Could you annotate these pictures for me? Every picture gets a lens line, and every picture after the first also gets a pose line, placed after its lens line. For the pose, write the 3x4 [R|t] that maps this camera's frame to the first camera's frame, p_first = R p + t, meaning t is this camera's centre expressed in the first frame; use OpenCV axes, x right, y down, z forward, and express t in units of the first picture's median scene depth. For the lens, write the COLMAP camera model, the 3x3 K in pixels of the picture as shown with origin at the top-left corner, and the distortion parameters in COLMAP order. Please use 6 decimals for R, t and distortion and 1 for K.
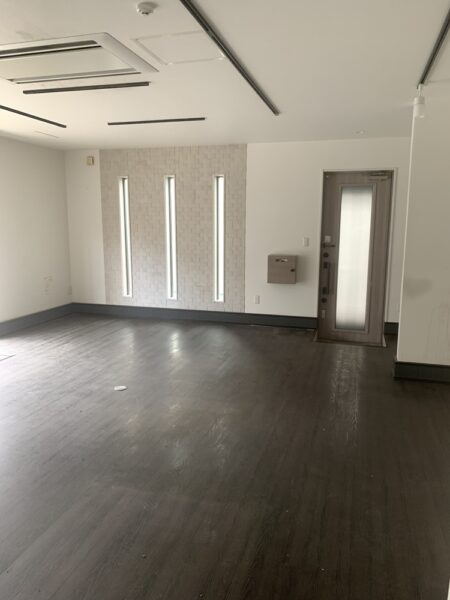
lens RADIAL K [[455.7, 0, 229.6], [0, 455.7, 303.3], [0, 0, 1]] dist [0.069849, -0.143292]
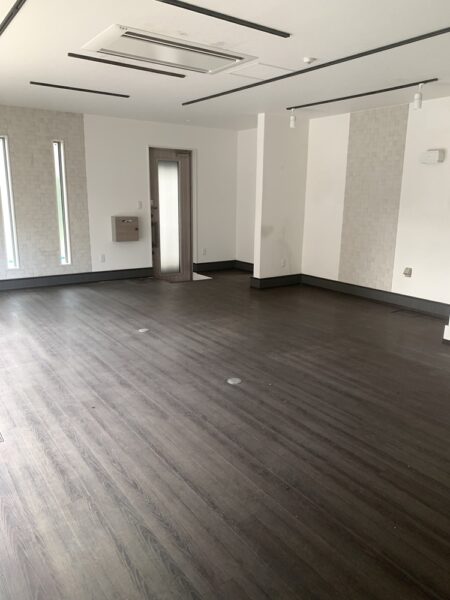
lens RADIAL K [[455.7, 0, 229.6], [0, 455.7, 303.3], [0, 0, 1]] dist [0.069849, -0.143292]
pose [[0.617998, -0.178909, 0.765552, -0.646040], [0.127157, 0.983688, 0.127239, -0.002719], [-0.775828, 0.018712, 0.630667, 0.058602]]
